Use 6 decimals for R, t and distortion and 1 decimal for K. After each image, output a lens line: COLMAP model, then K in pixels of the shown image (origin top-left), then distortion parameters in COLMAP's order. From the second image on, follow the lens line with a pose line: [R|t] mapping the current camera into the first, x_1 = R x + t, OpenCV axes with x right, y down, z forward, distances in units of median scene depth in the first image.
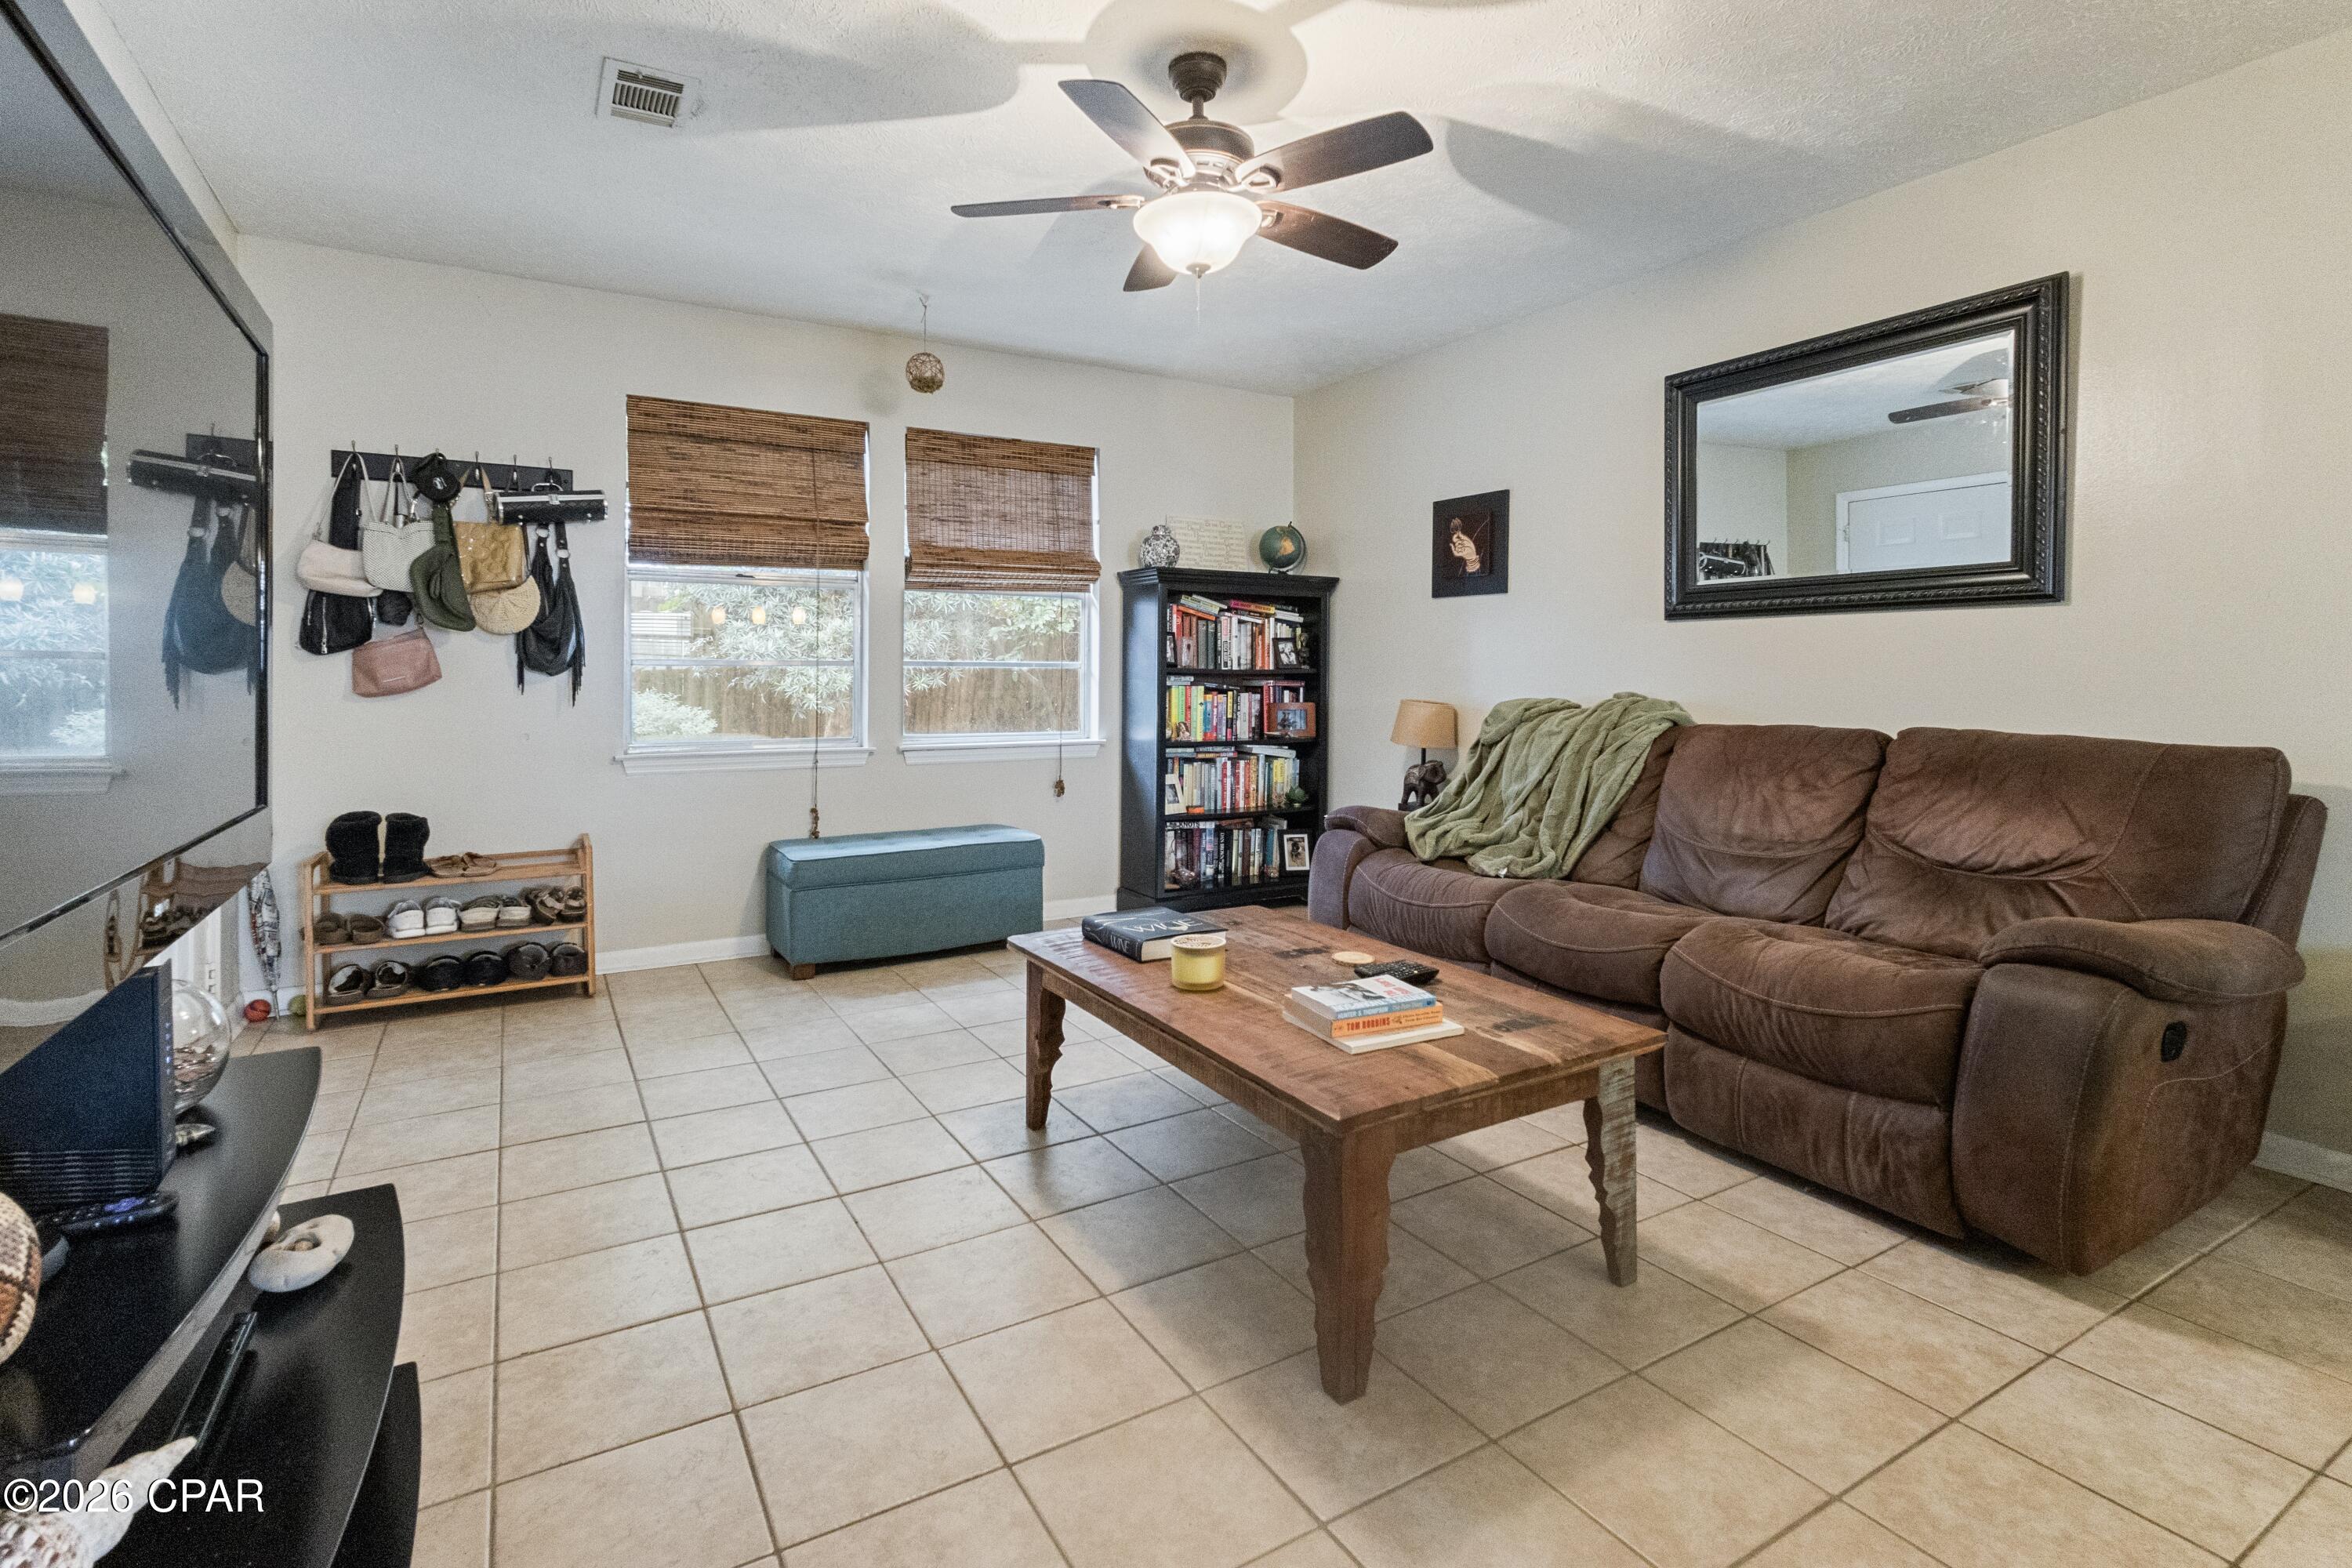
lens RADIAL K [[1110.0, 0, 1177.9], [0, 1110.0, 692.3], [0, 0, 1]] dist [0.004925, 0.000535]
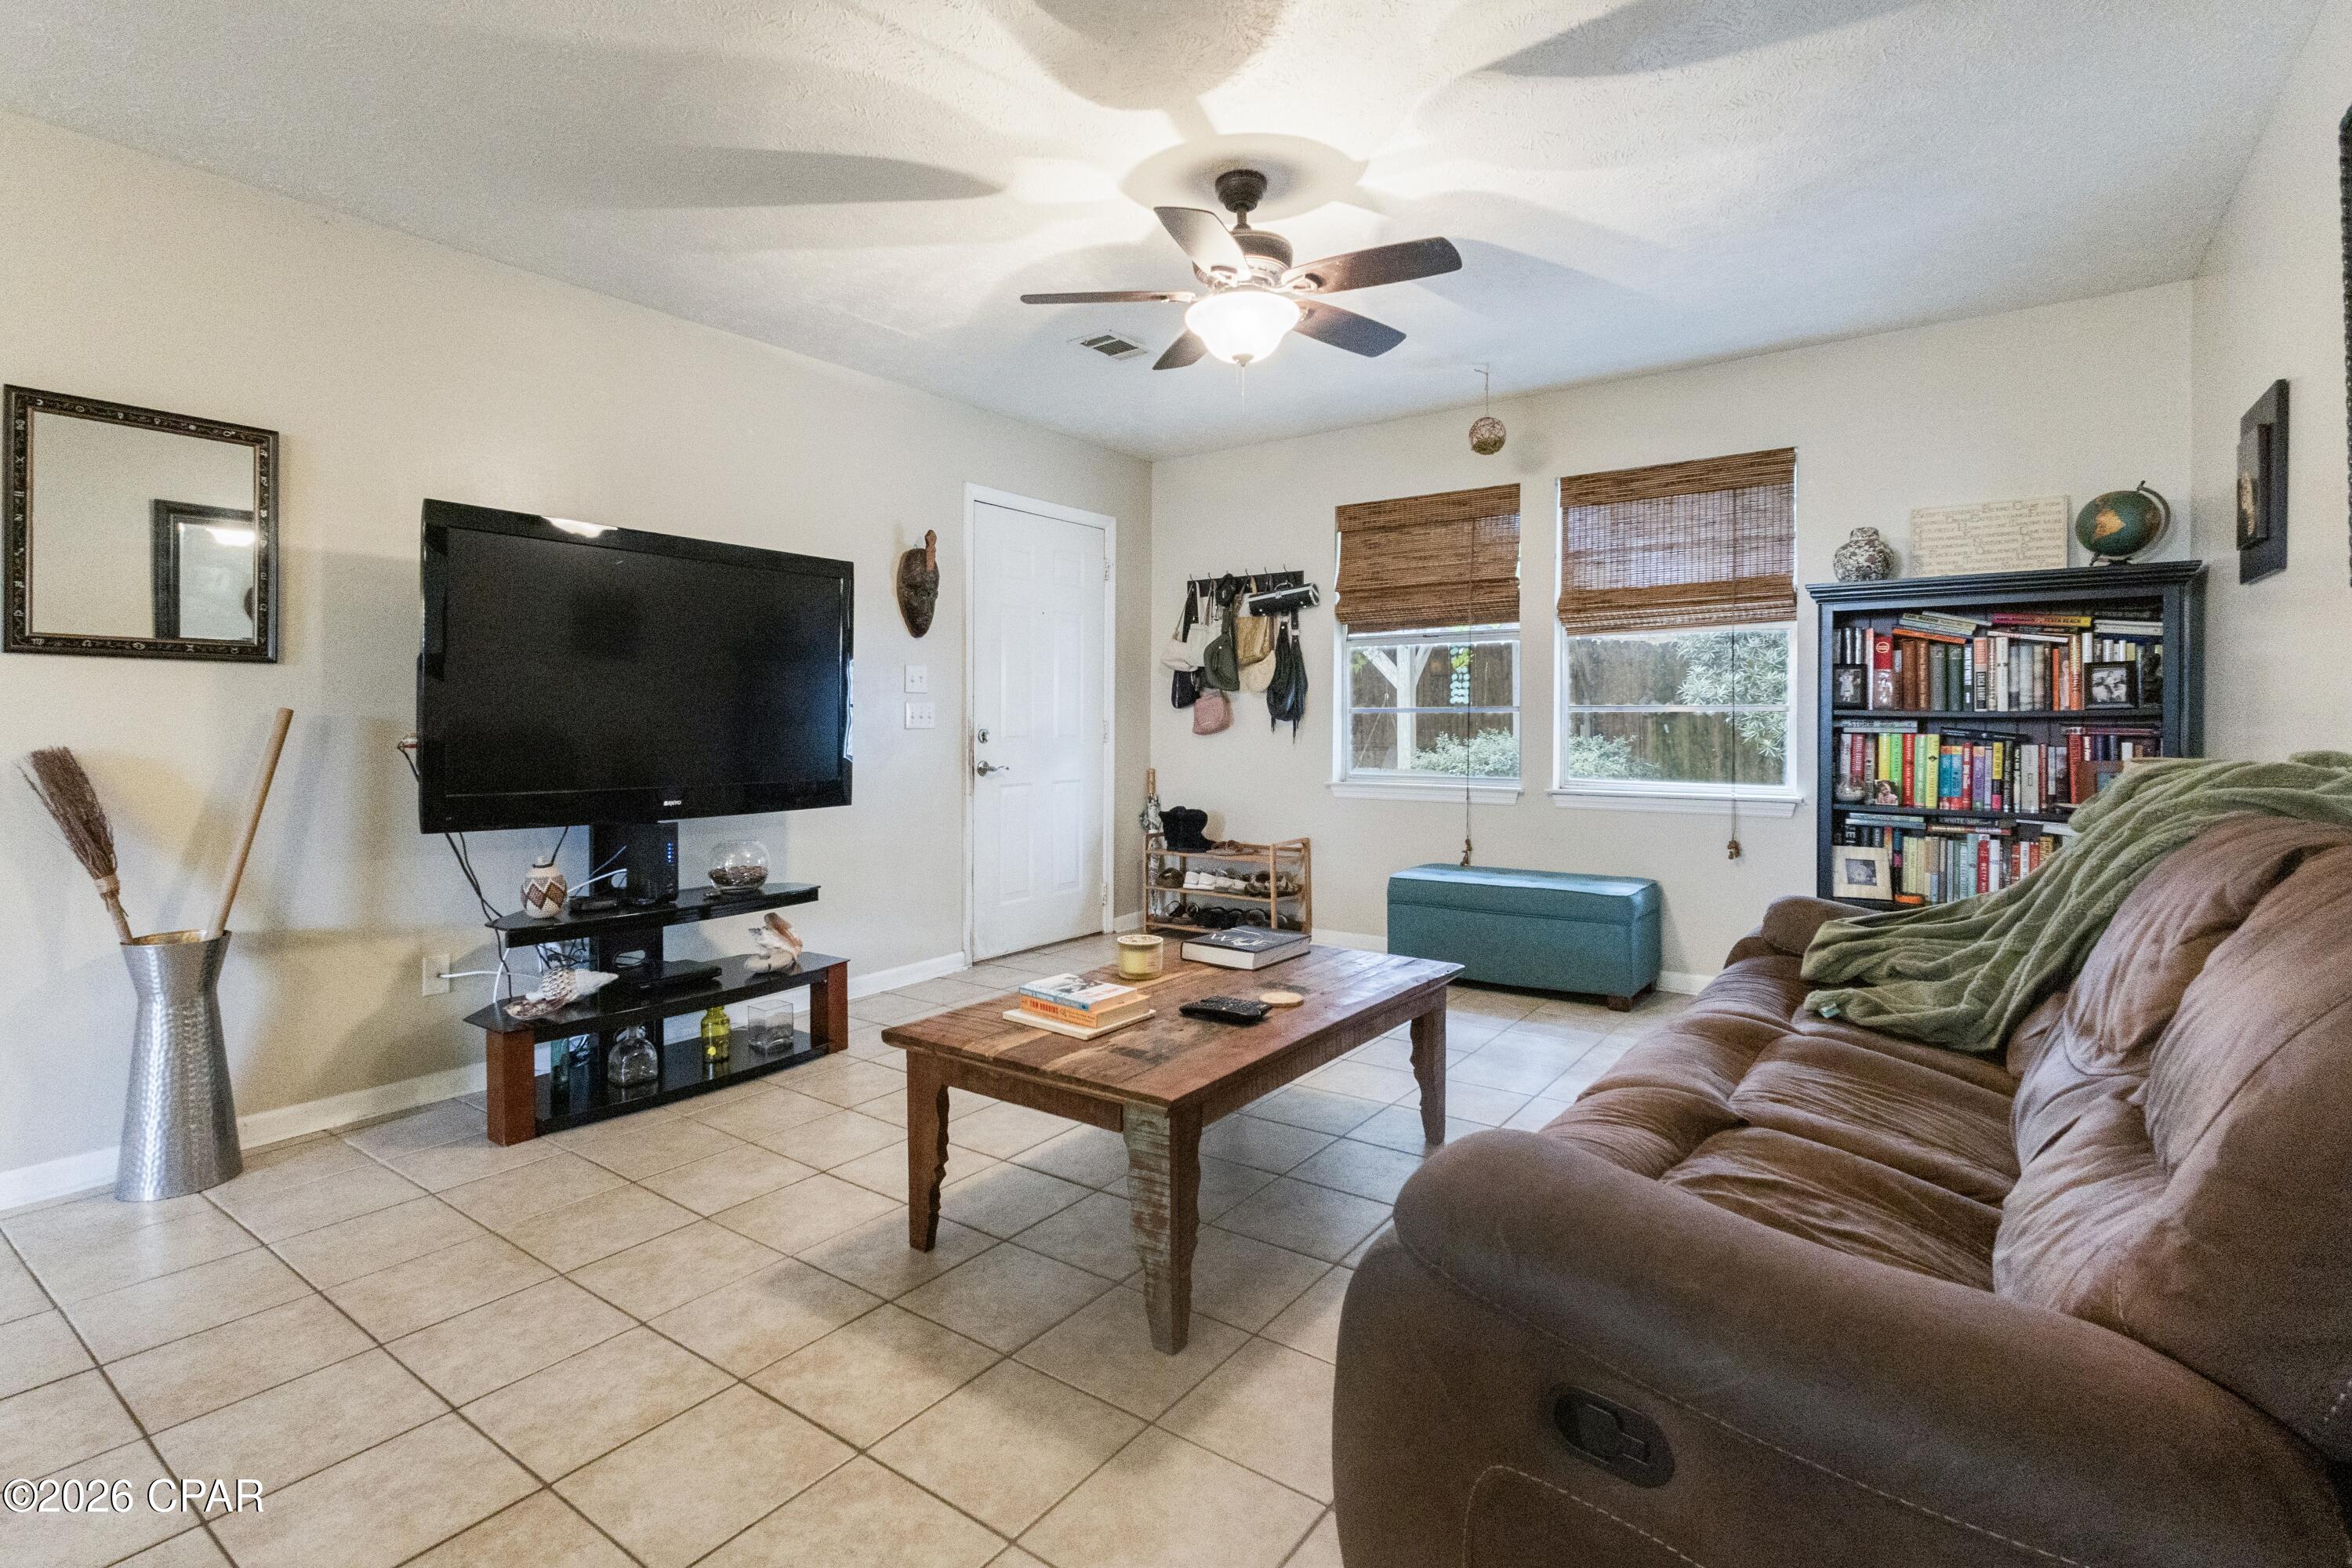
lens RADIAL K [[1112.5, 0, 1165.7], [0, 1112.5, 722.2], [0, 0, 1]] dist [-0.001909, -0.000379]
pose [[0.395208, 0.000048, -0.918592, 0.554127], [-0.012653, 0.999905, -0.005391, -0.003390], [0.918504, 0.013754, 0.395172, 0.263931]]
